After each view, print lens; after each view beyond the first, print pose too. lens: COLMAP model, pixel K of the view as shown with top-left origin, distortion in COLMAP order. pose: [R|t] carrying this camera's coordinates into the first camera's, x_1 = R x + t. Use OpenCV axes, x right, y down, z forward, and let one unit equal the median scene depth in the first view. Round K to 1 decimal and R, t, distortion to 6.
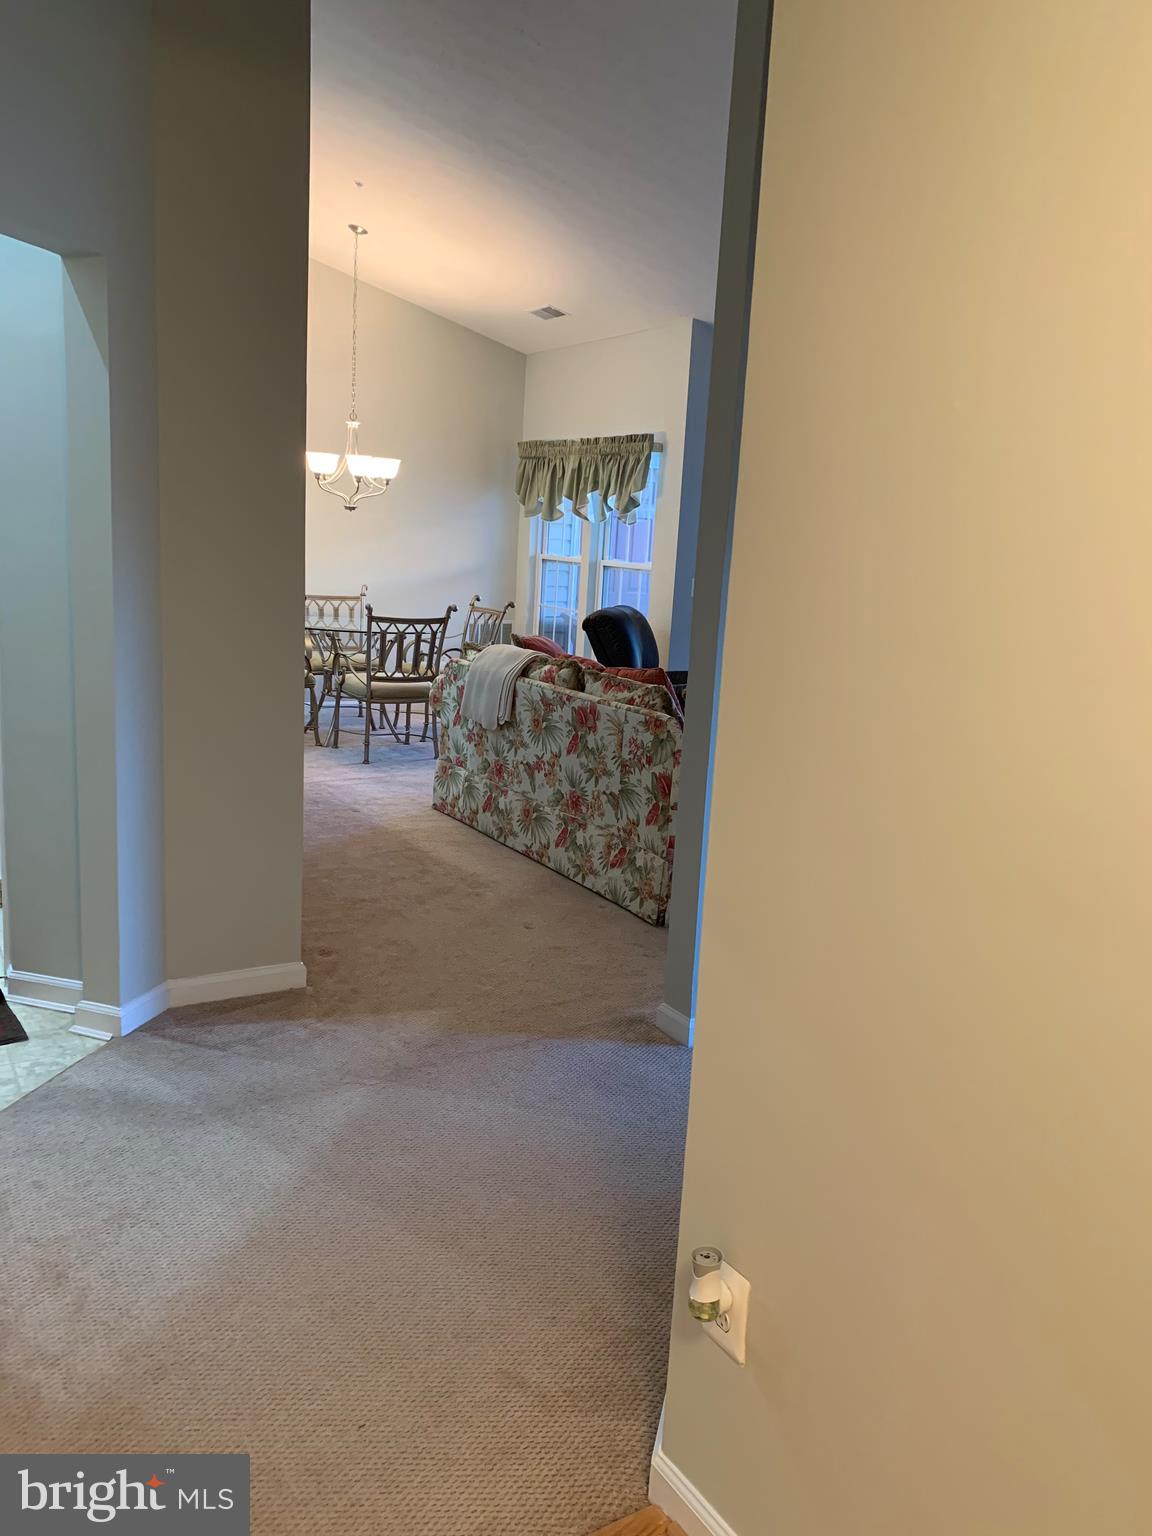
lens RADIAL K [[1159.3, 0, 571.5], [0, 1159.3, 771.0], [0, 0, 1]] dist [0.044225, -0.055003]
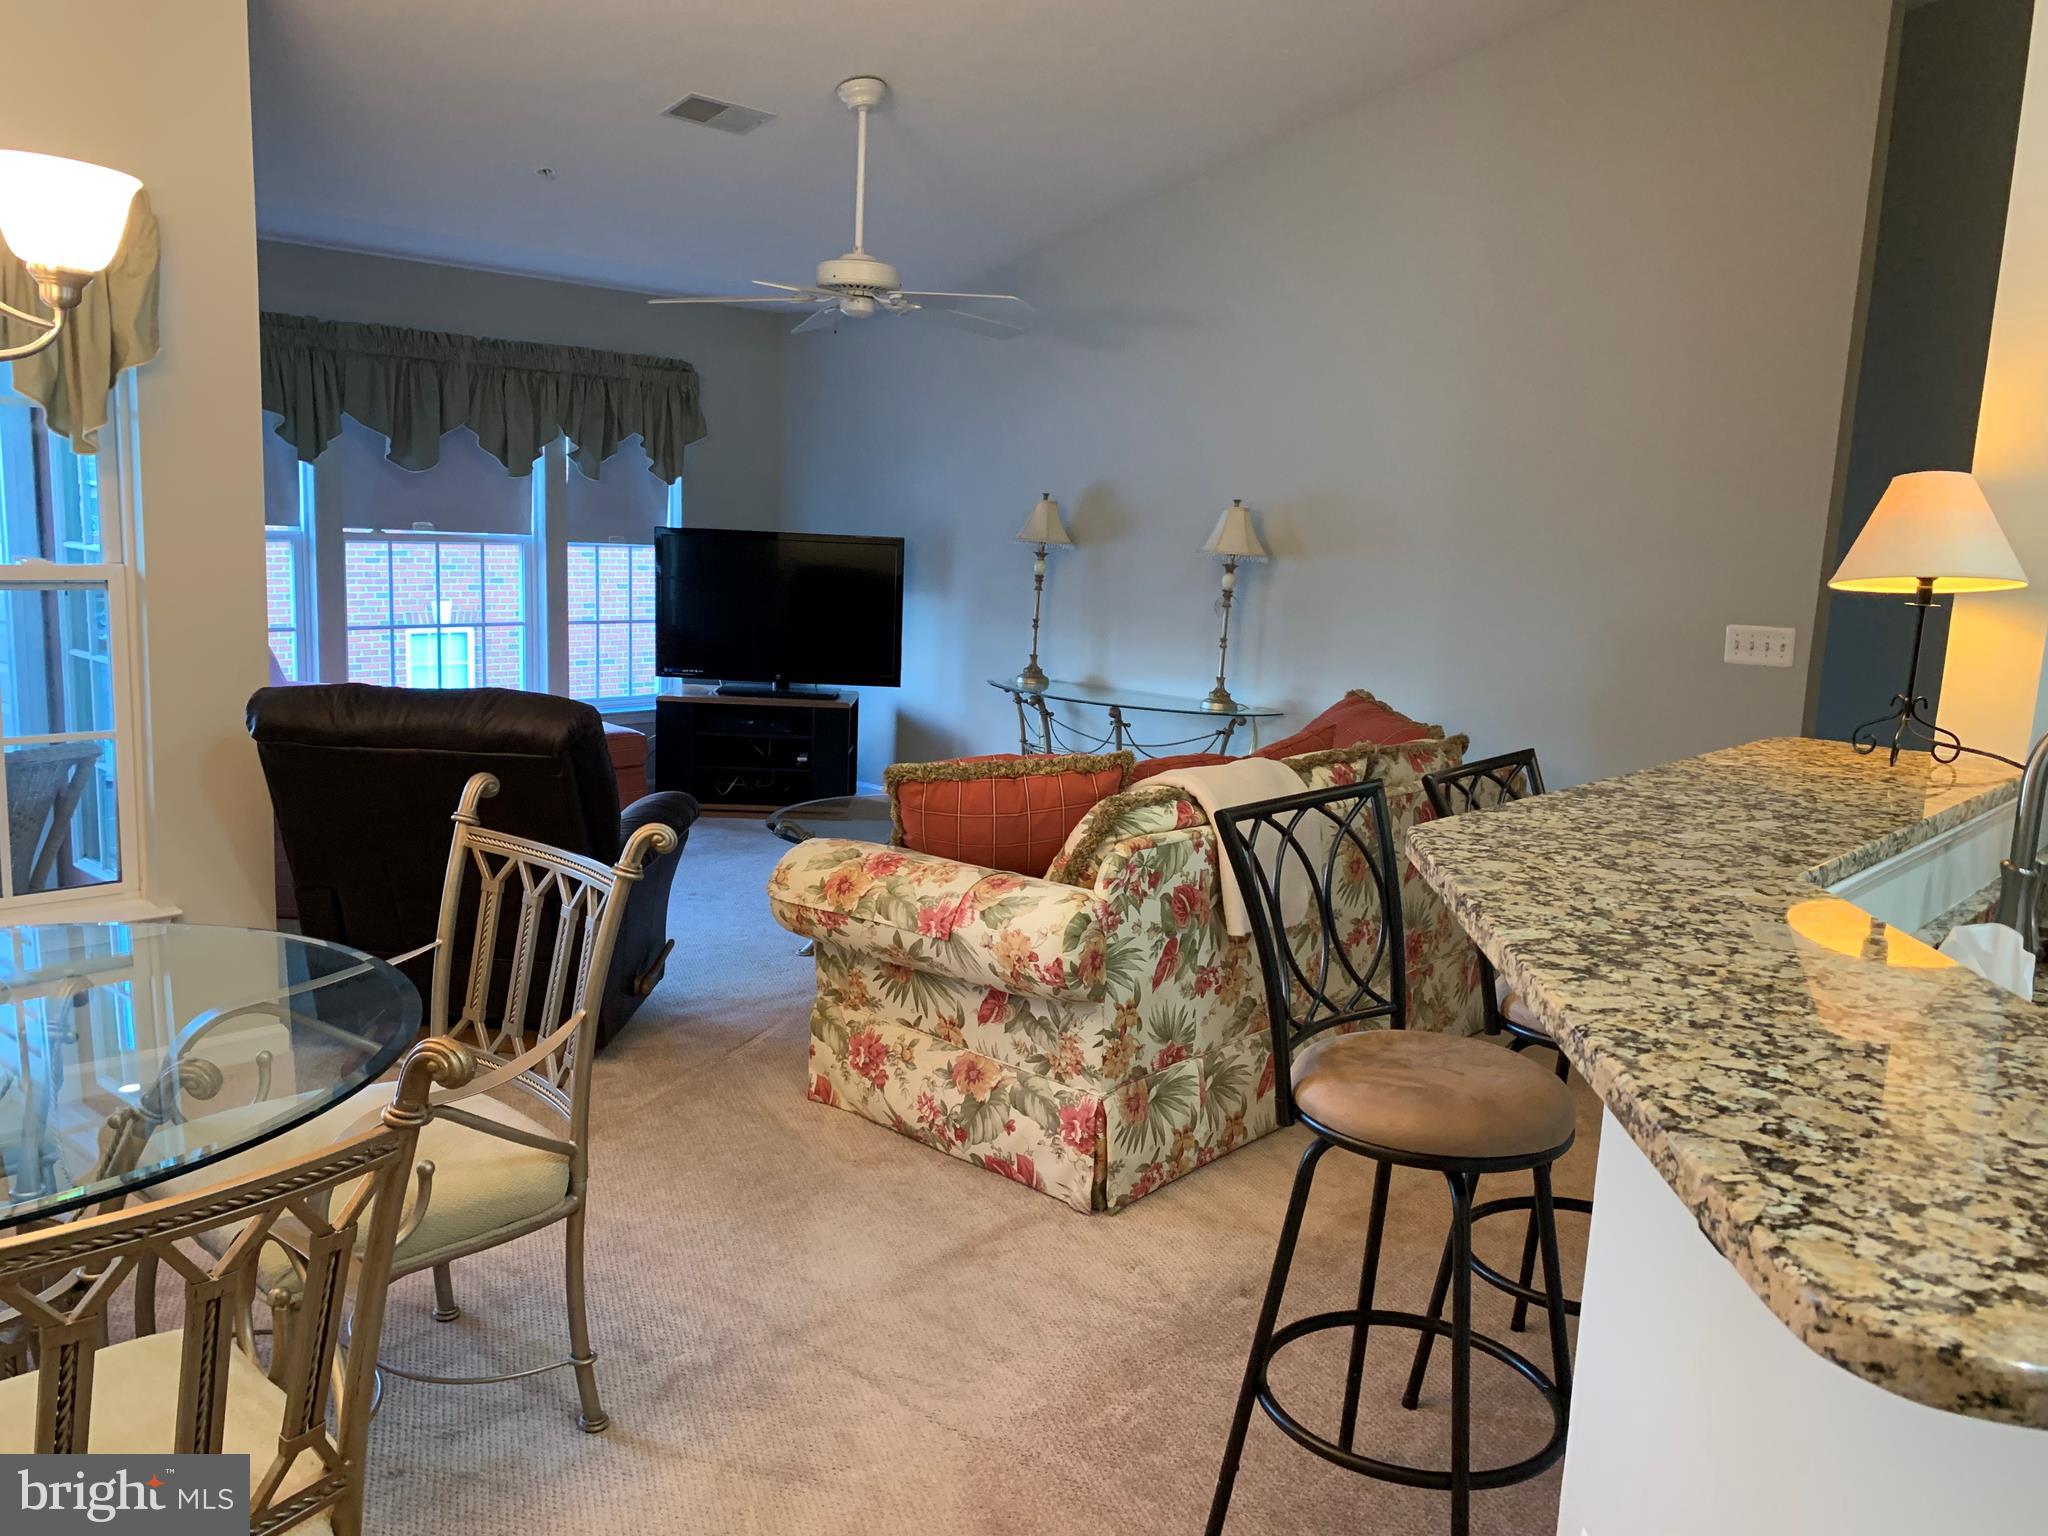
lens RADIAL K [[1545.7, 0, 1012.9], [0, 1545.7, 762.5], [0, 0, 1]] dist [0.044225, -0.055003]
pose [[-0.288886, -0.212064, 0.933581, -0.695050], [0.138562, 0.955629, 0.259949, -0.316587], [-0.947283, 0.204454, -0.246684, 1.347896]]
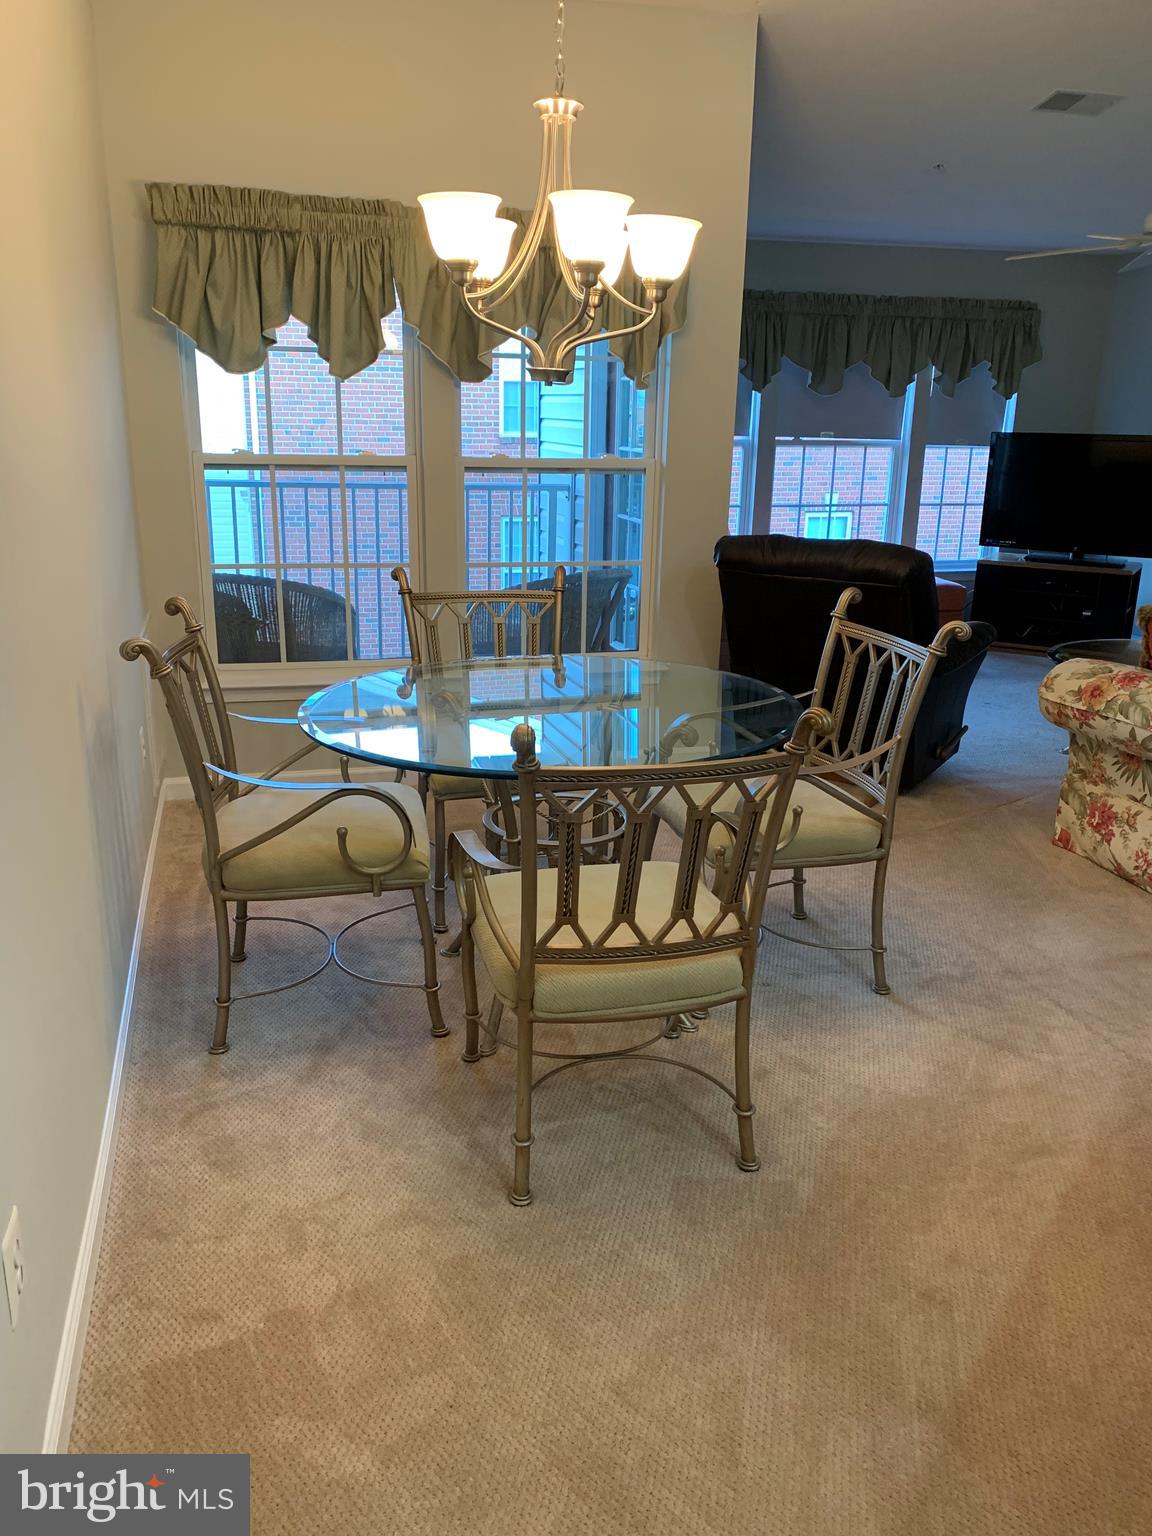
lens RADIAL K [[1159.3, 0, 577.0], [0, 1159.3, 757.8], [0, 0, 1]] dist [0.044225, -0.055003]
pose [[0.261334, -0.320179, 0.910598, -0.789720], [0.190421, 0.941944, 0.276552, -0.315634], [-0.946279, 0.101125, 0.307131, 1.346362]]
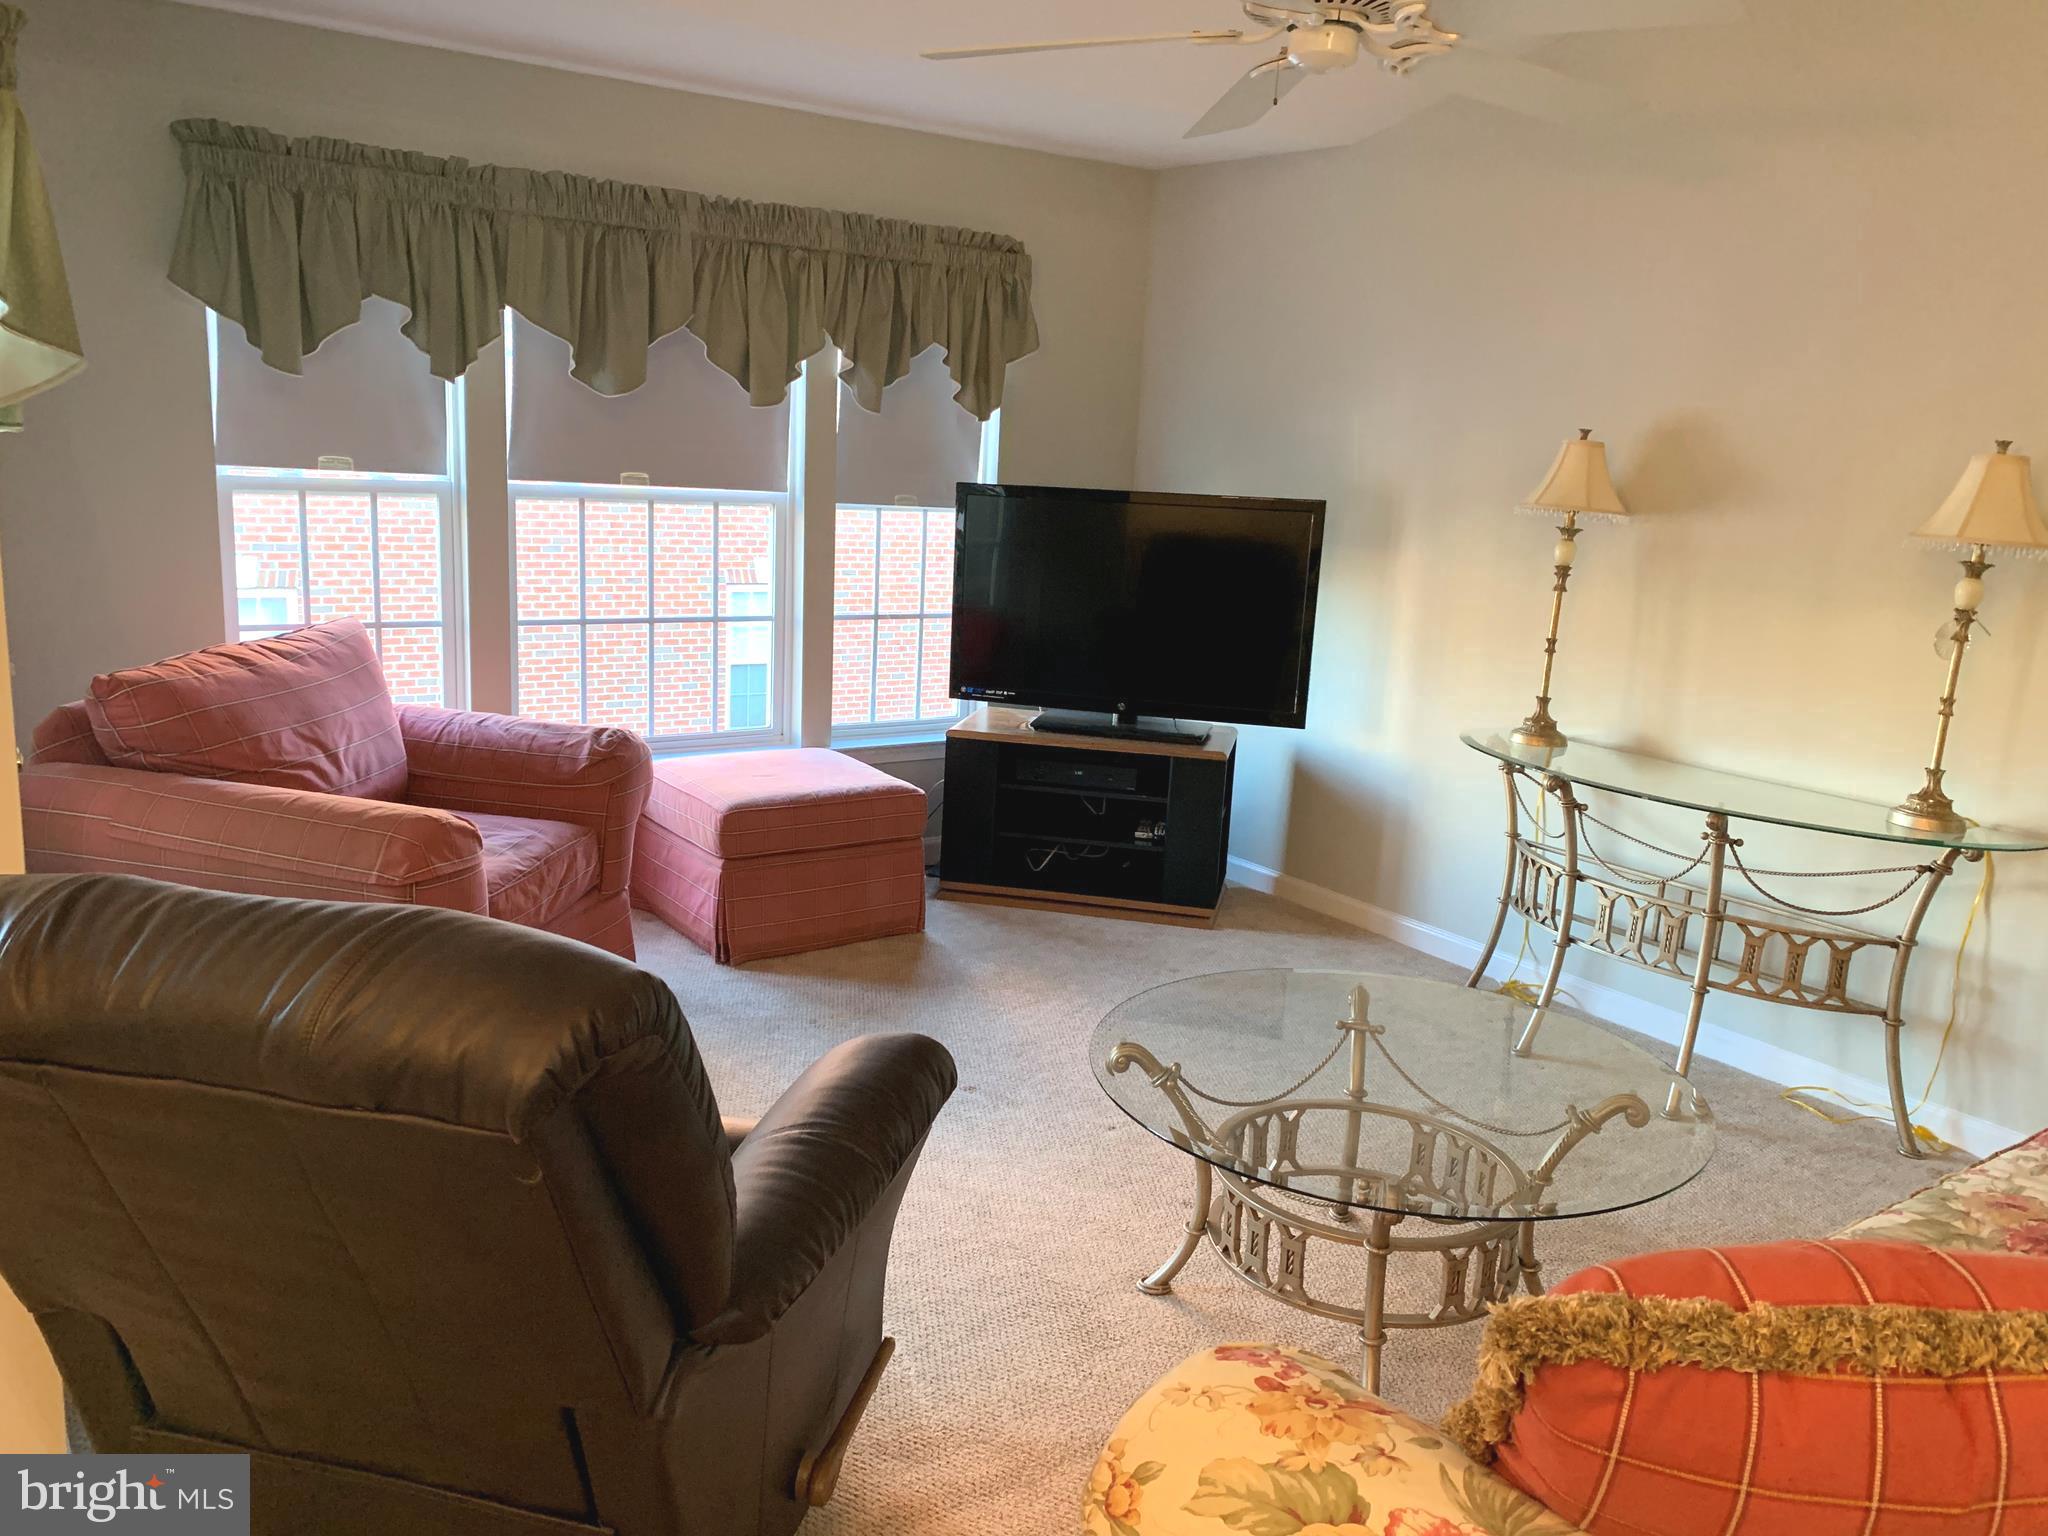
lens RADIAL K [[1545.7, 0, 1012.6], [0, 1545.7, 771.3], [0, 0, 1]] dist [0.044225, -0.055003]
pose [[-0.072066, -0.254924, 0.964272, -0.222860], [0.149487, 0.953105, 0.263144, -0.276771], [-0.986134, 0.163110, -0.030578, 1.290013]]
